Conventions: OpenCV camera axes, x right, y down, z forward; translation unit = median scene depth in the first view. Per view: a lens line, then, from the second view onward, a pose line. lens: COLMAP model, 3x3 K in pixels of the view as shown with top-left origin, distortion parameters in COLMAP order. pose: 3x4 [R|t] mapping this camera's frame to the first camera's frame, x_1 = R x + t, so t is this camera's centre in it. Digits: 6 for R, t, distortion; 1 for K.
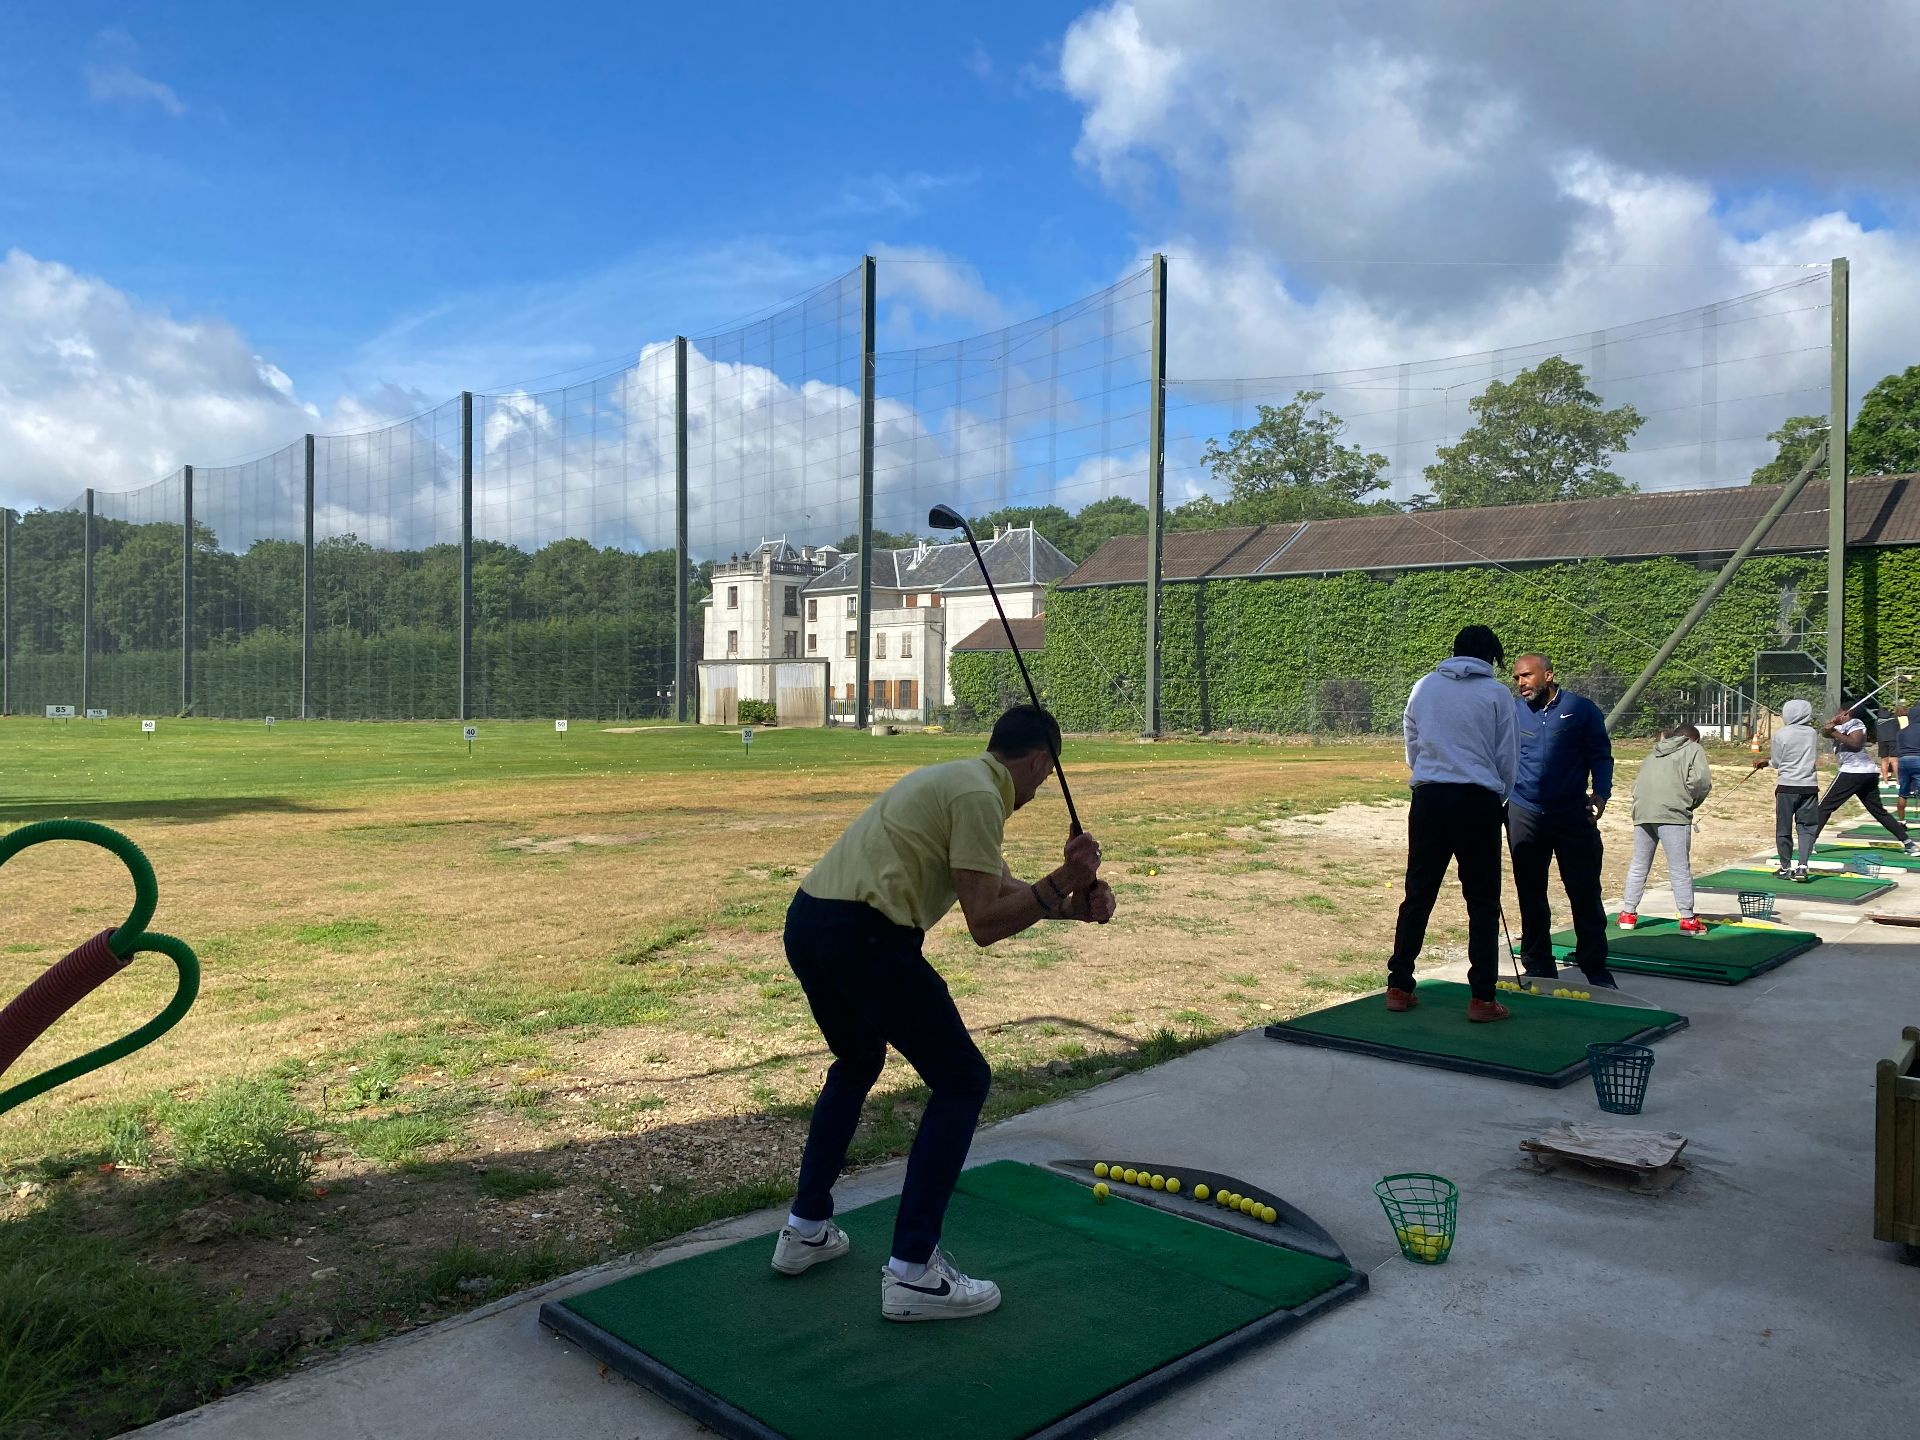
lens RADIAL K [[1461.6, 0, 959.6], [0, 1461.6, 700.6], [0, 0, 1]] dist [0.039341, -0.040815]
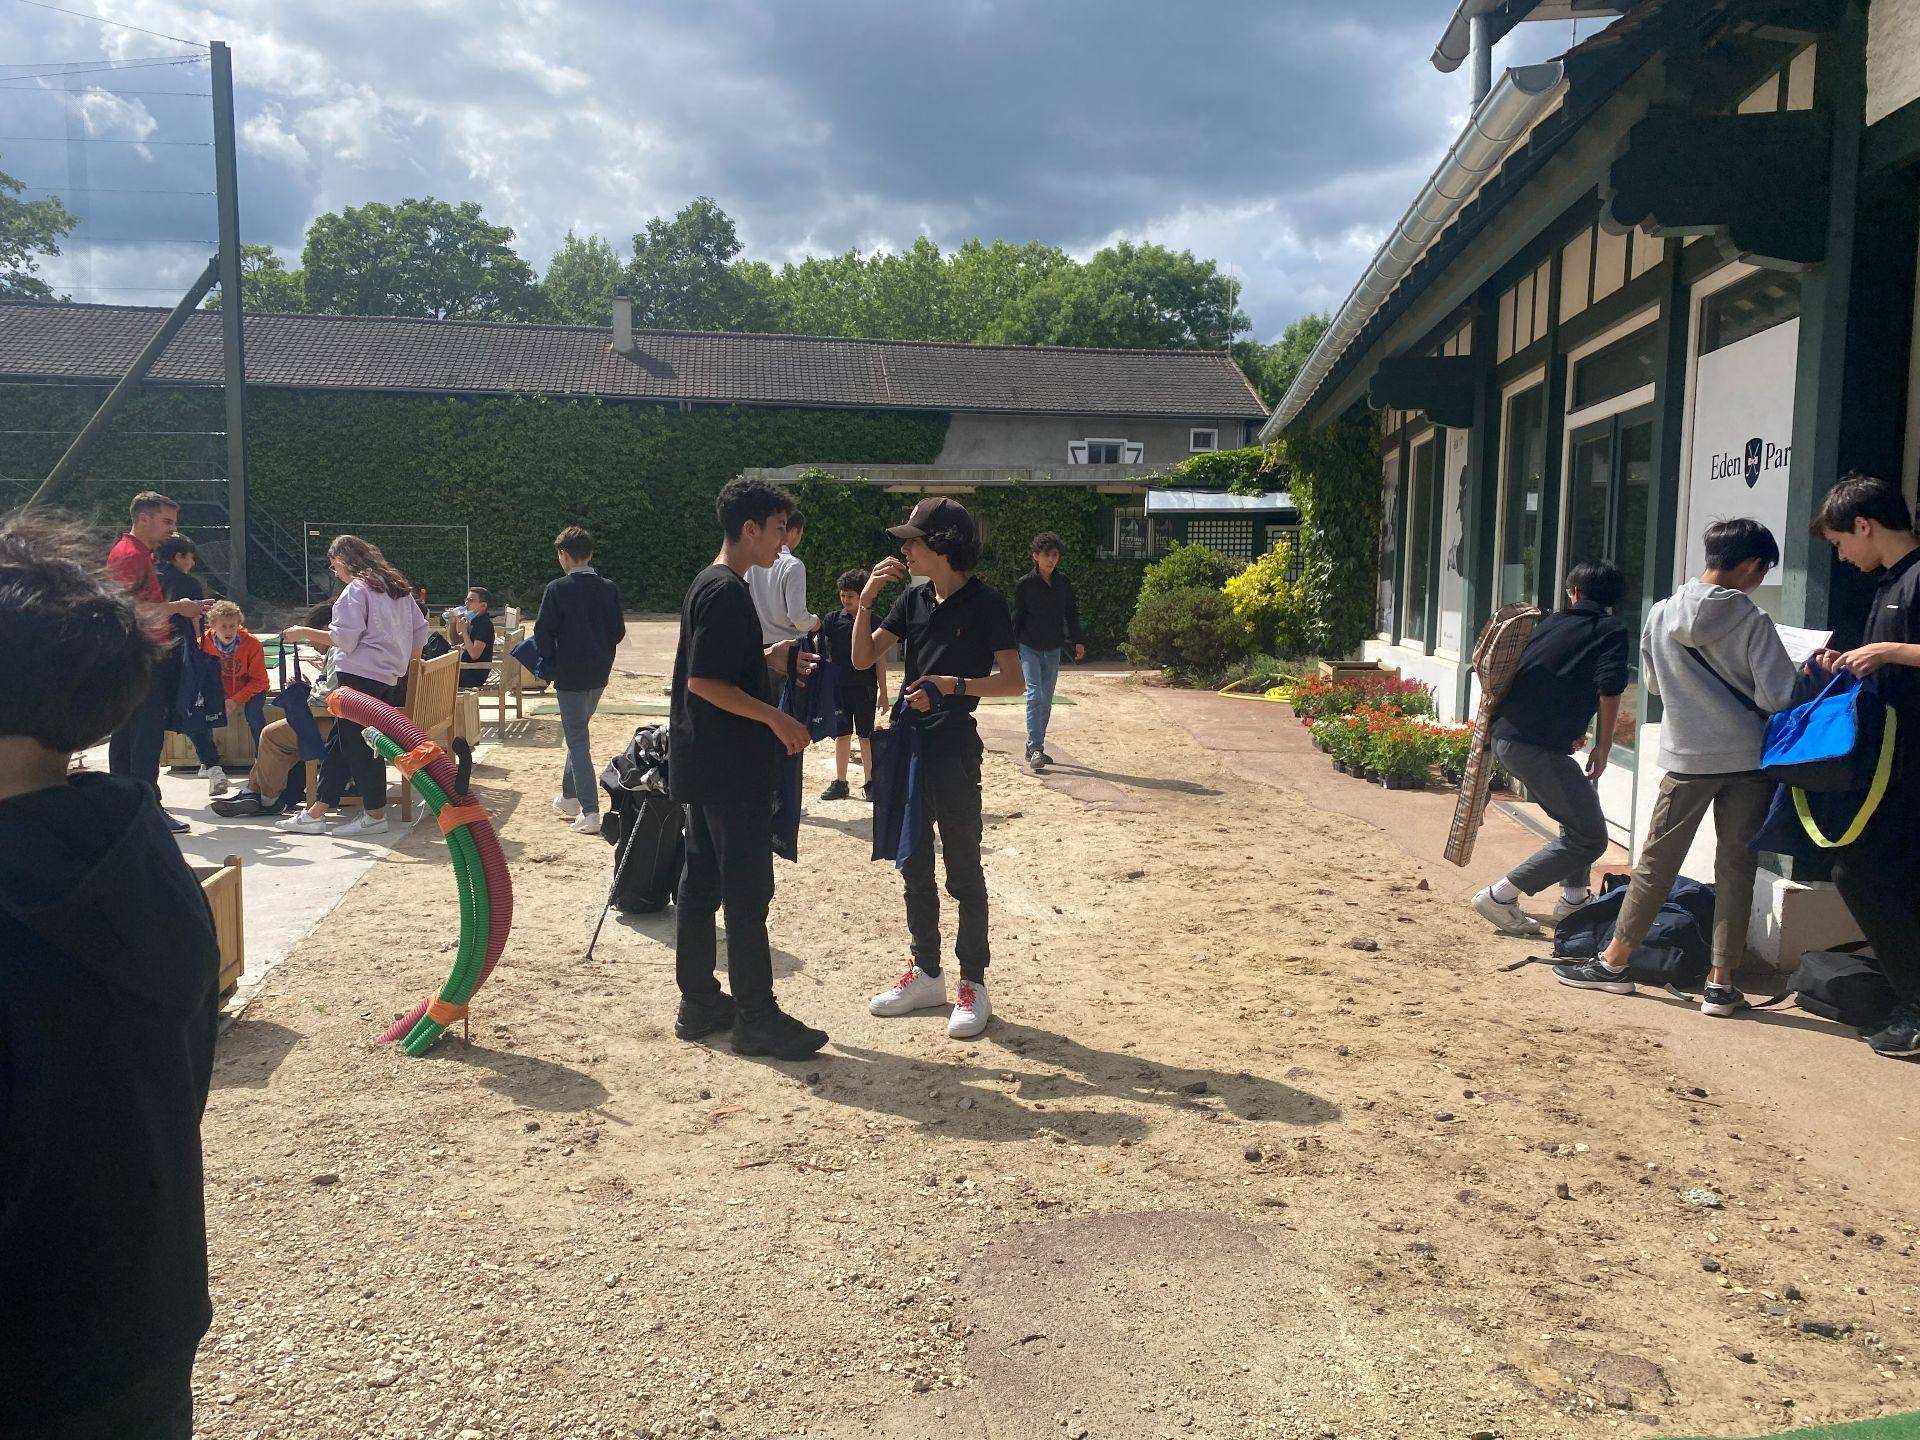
lens RADIAL K [[1461.6, 0, 958.2], [0, 1461.6, 704.7], [0, 0, 1]] dist [0.039341, -0.040815]
pose [[0.644287, -0.069162, 0.761650, 0.130174], [-0.005448, 0.995462, 0.095002, 0.000877], [-0.764764, -0.065358, 0.640986, 0.060596]]
